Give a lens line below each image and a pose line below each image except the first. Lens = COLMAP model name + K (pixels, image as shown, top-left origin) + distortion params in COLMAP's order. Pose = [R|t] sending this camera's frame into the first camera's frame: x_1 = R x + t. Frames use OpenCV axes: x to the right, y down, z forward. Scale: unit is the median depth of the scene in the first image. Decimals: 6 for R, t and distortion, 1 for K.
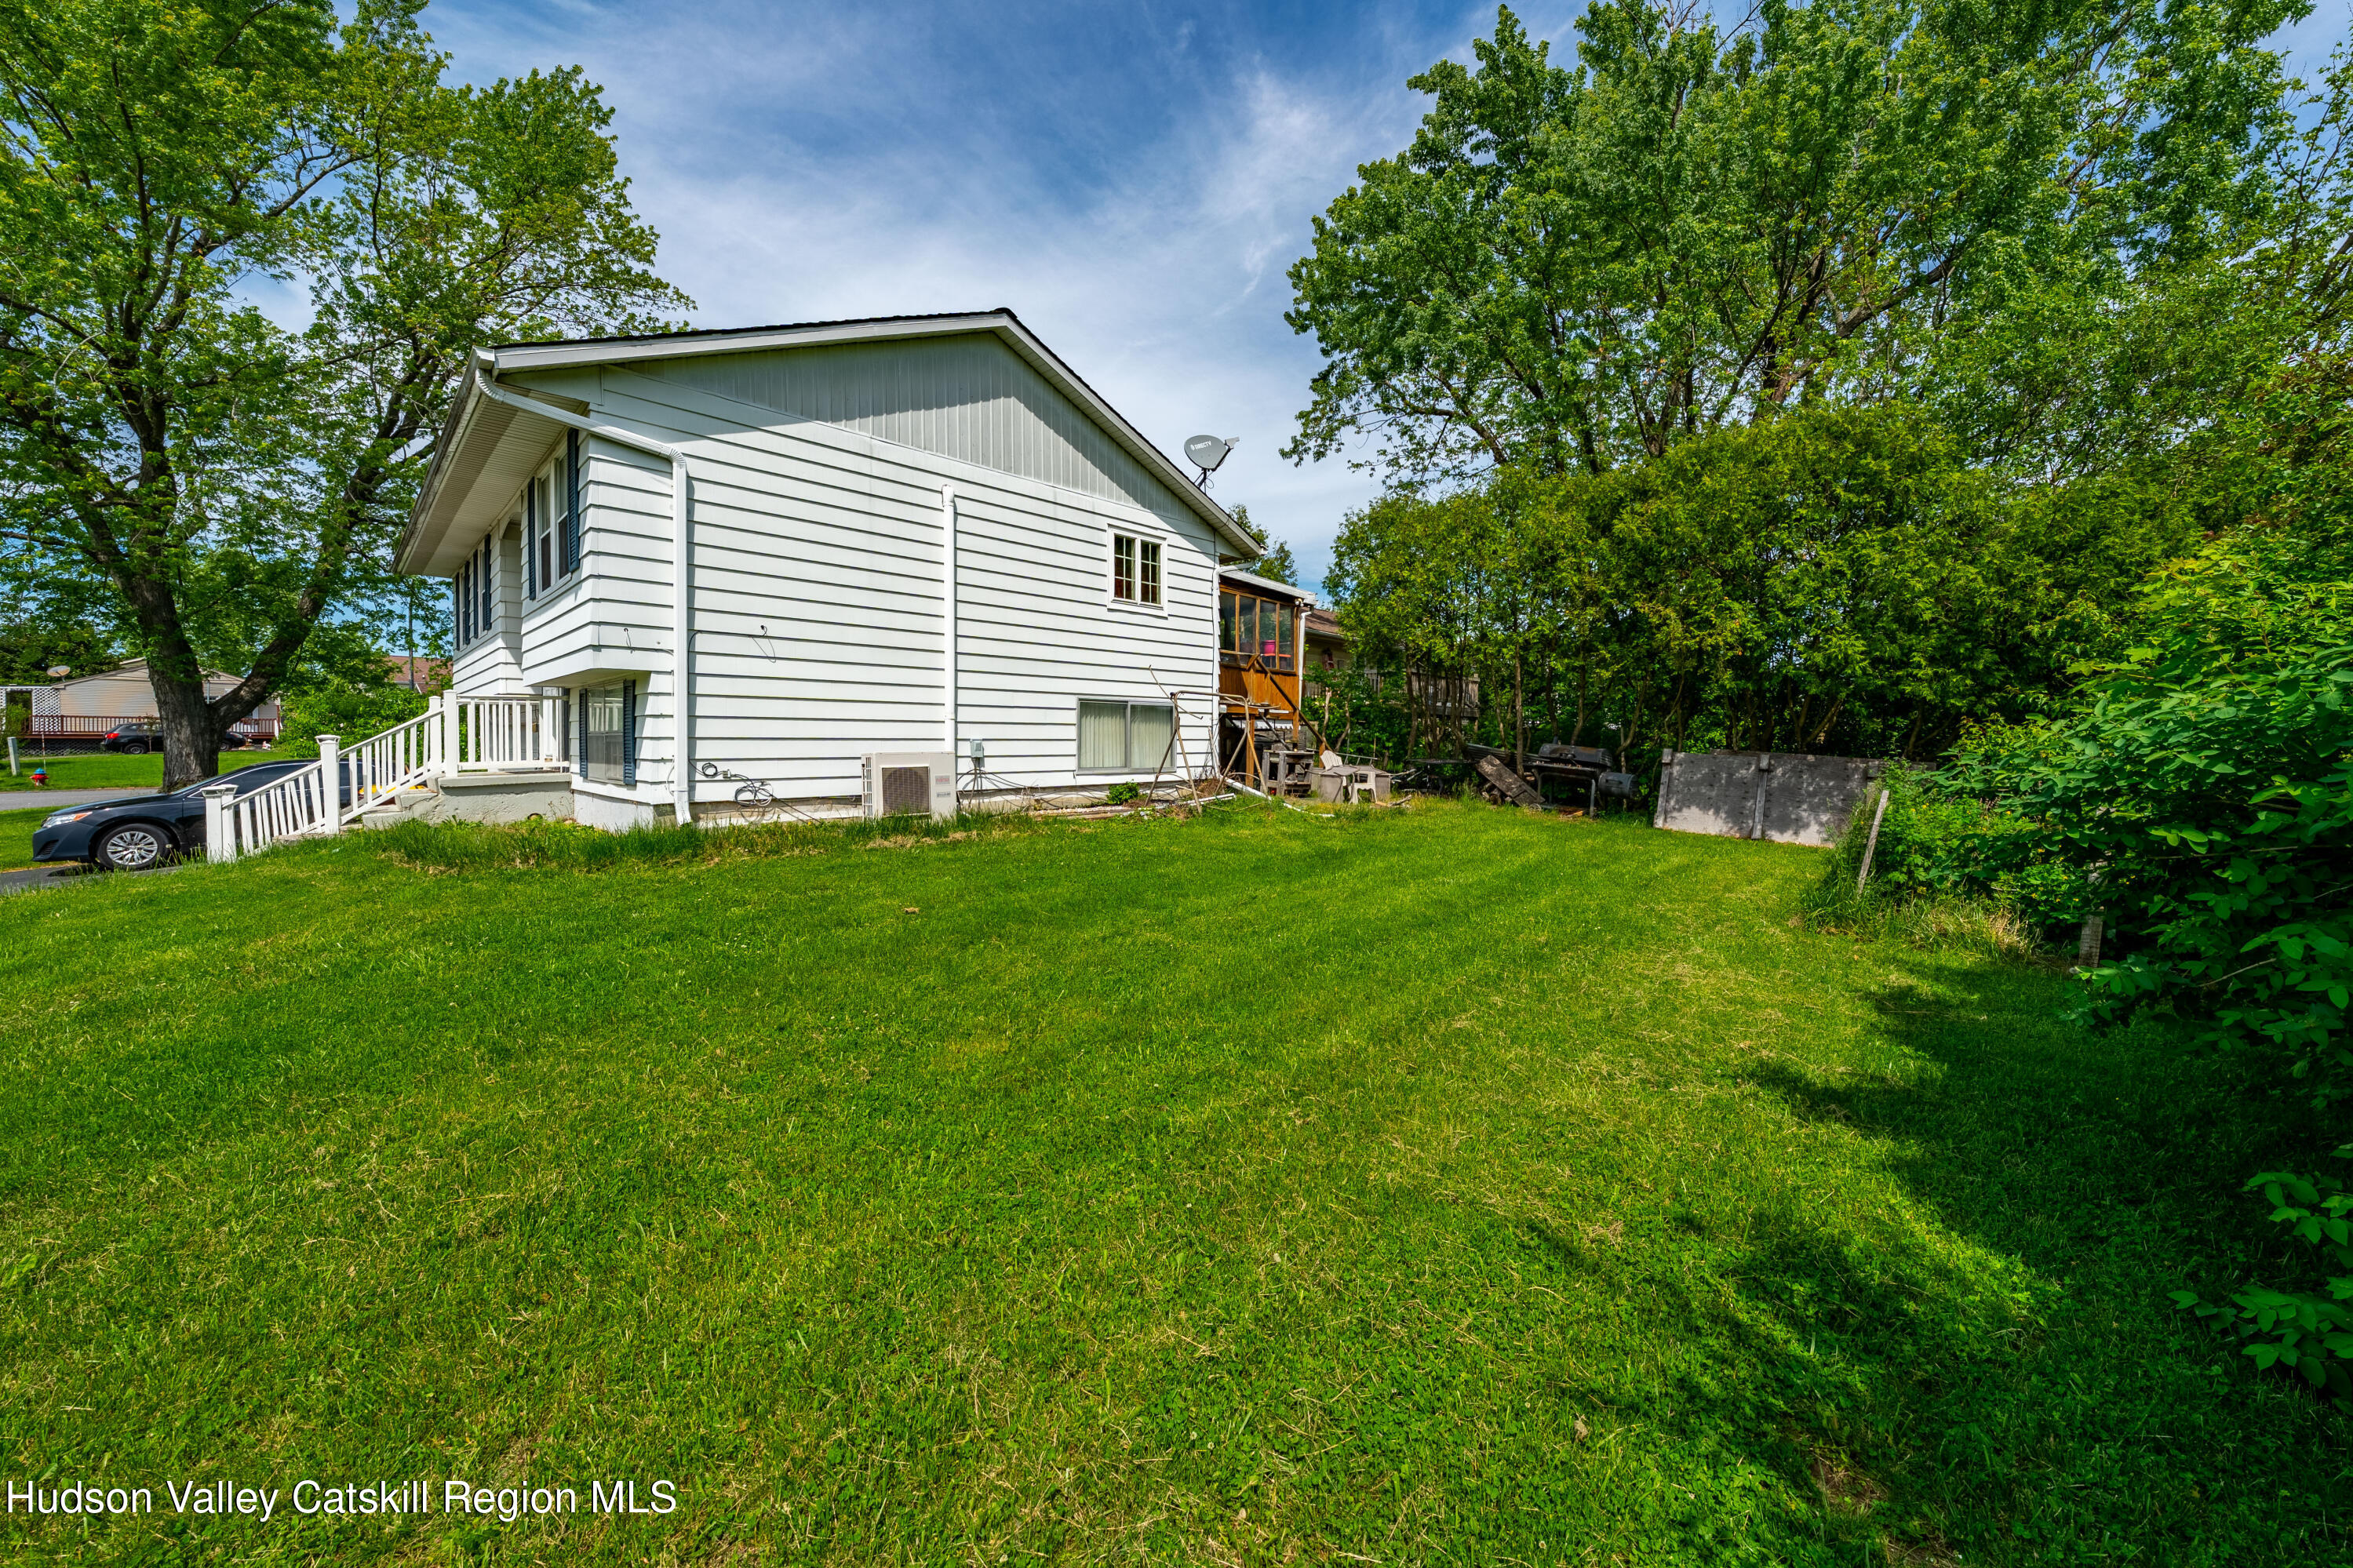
lens RADIAL K [[792.9, 0, 1175.3], [0, 792.9, 759.7], [0, 0, 1]] dist [-0.007663, -0.000045]
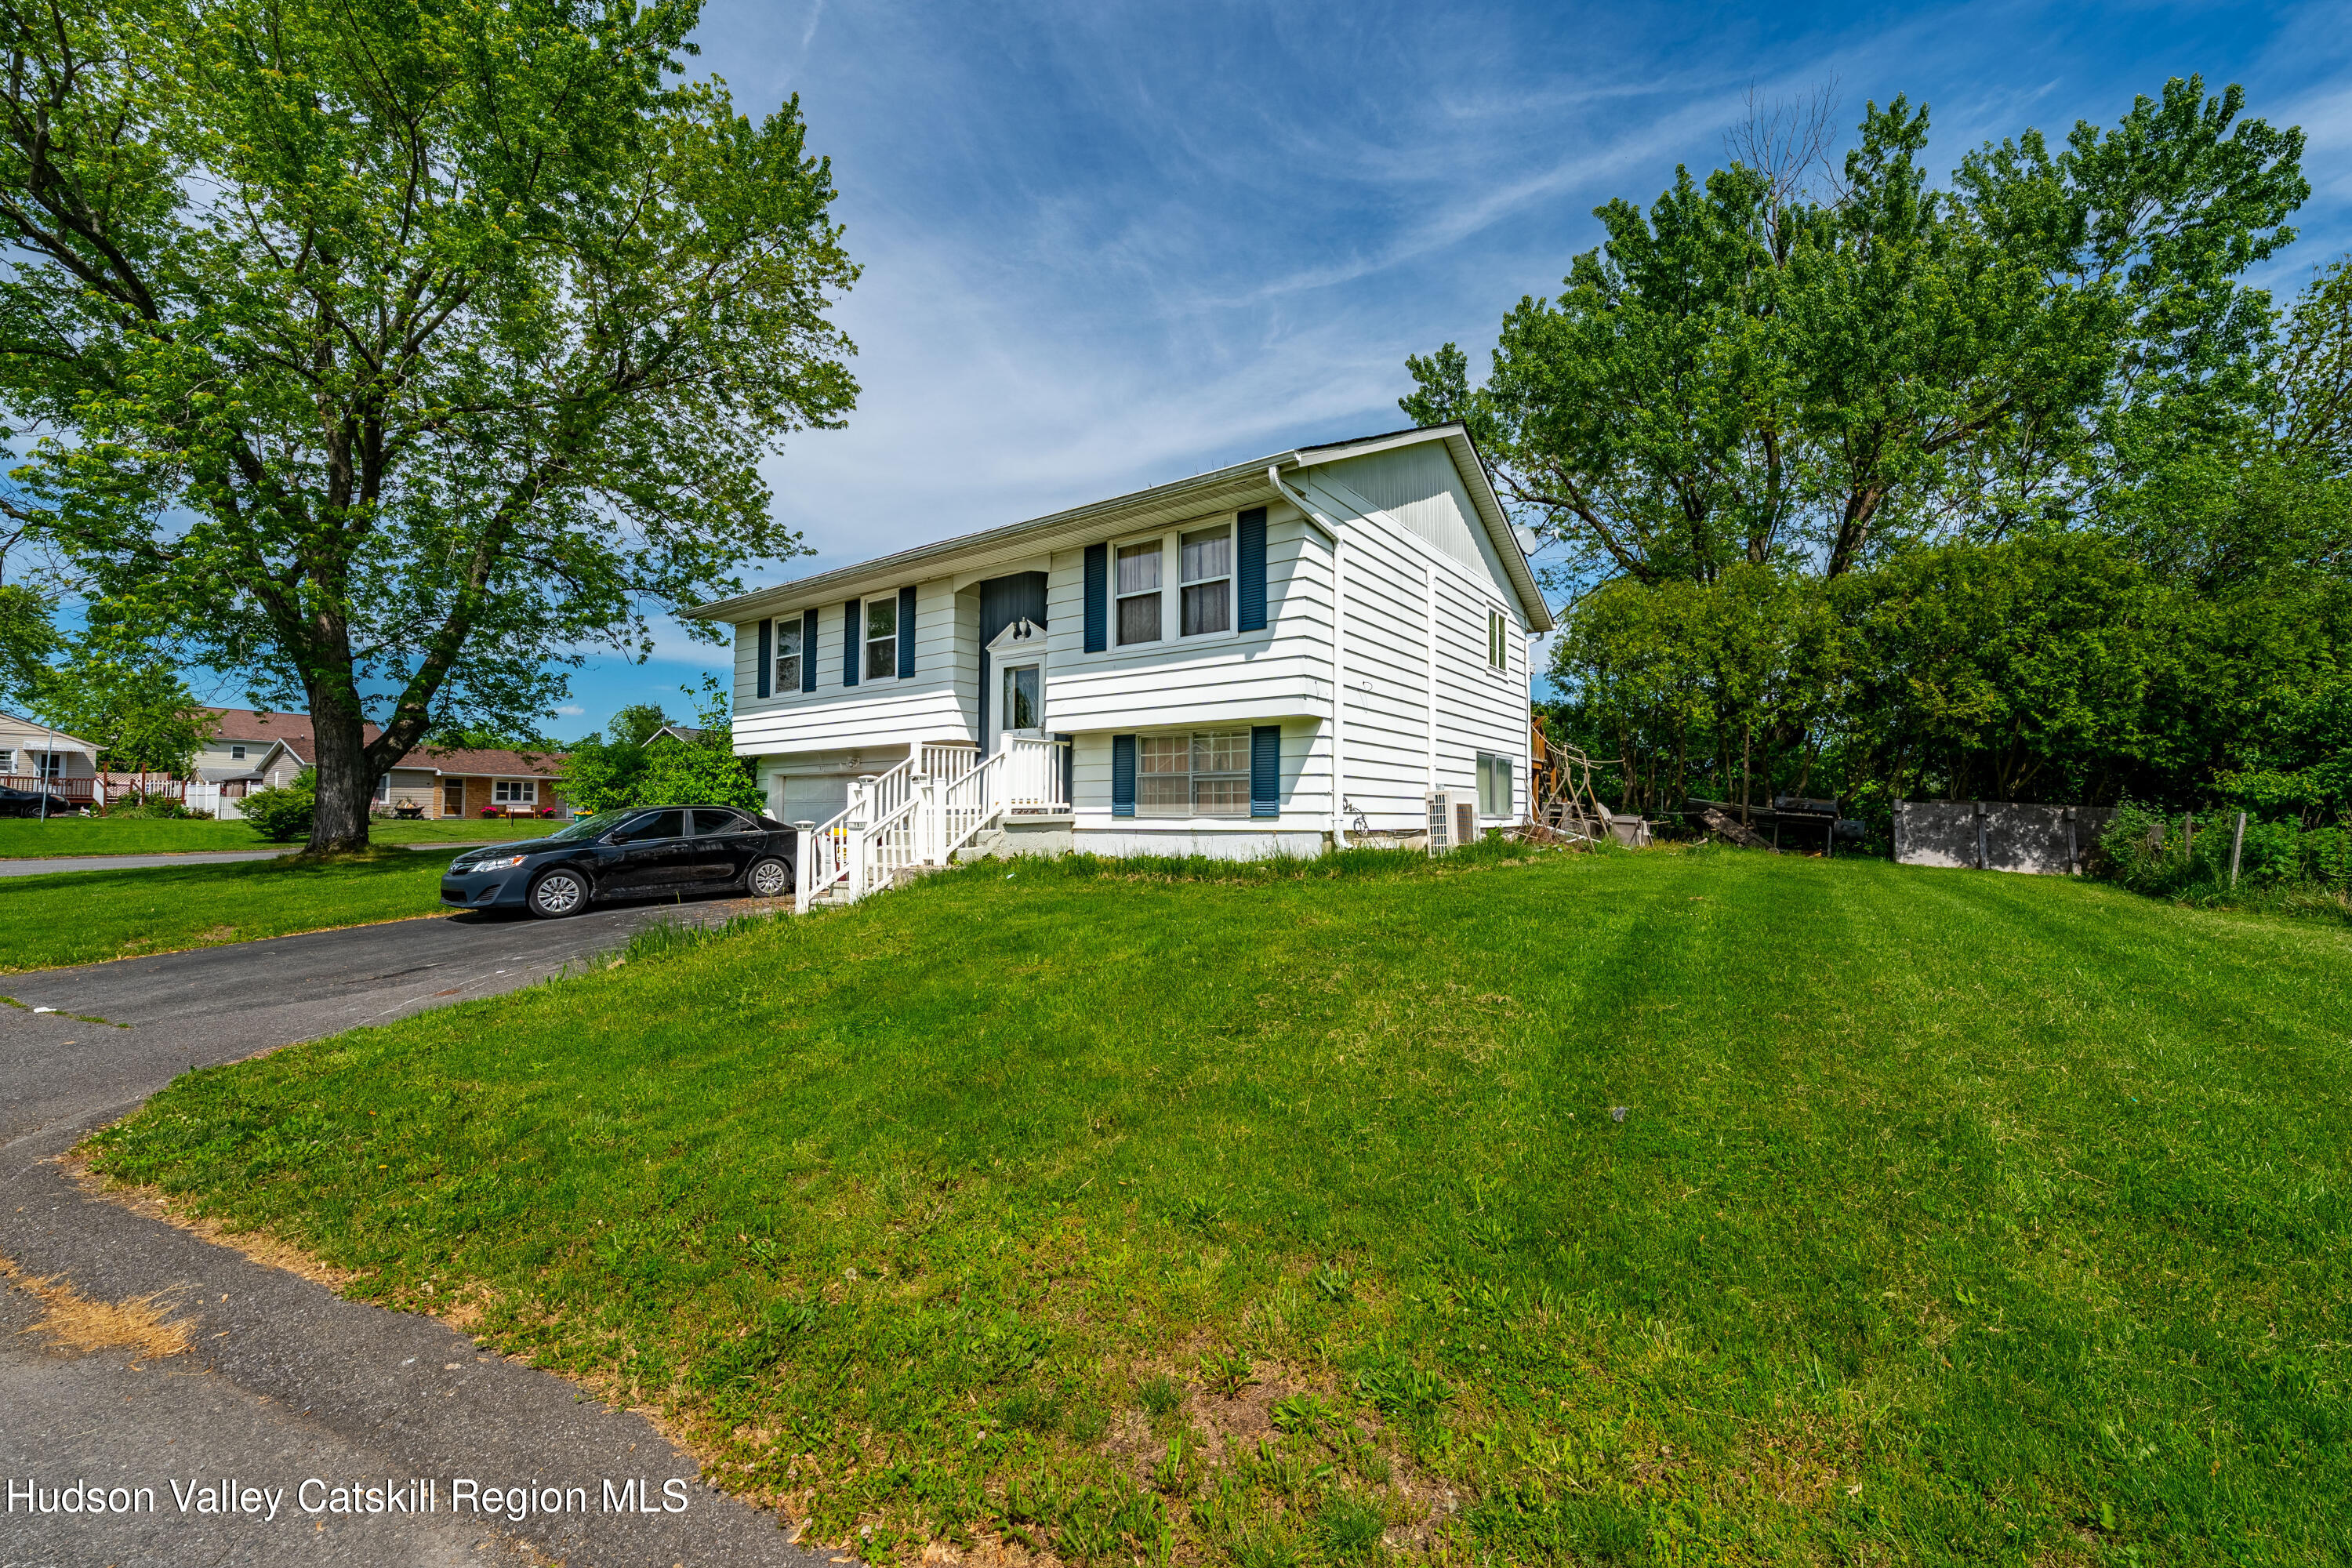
lens RADIAL K [[875.9, 0, 1172.6], [0, 875.9, 785.1], [0, 0, 1]] dist [-0.002856, -0.000356]
pose [[0.988365, 0.006526, 0.151957, -0.750343], [0.002843, 0.998112, -0.061356, 0.046894], [-0.152071, 0.061074, 0.986481, -0.167580]]
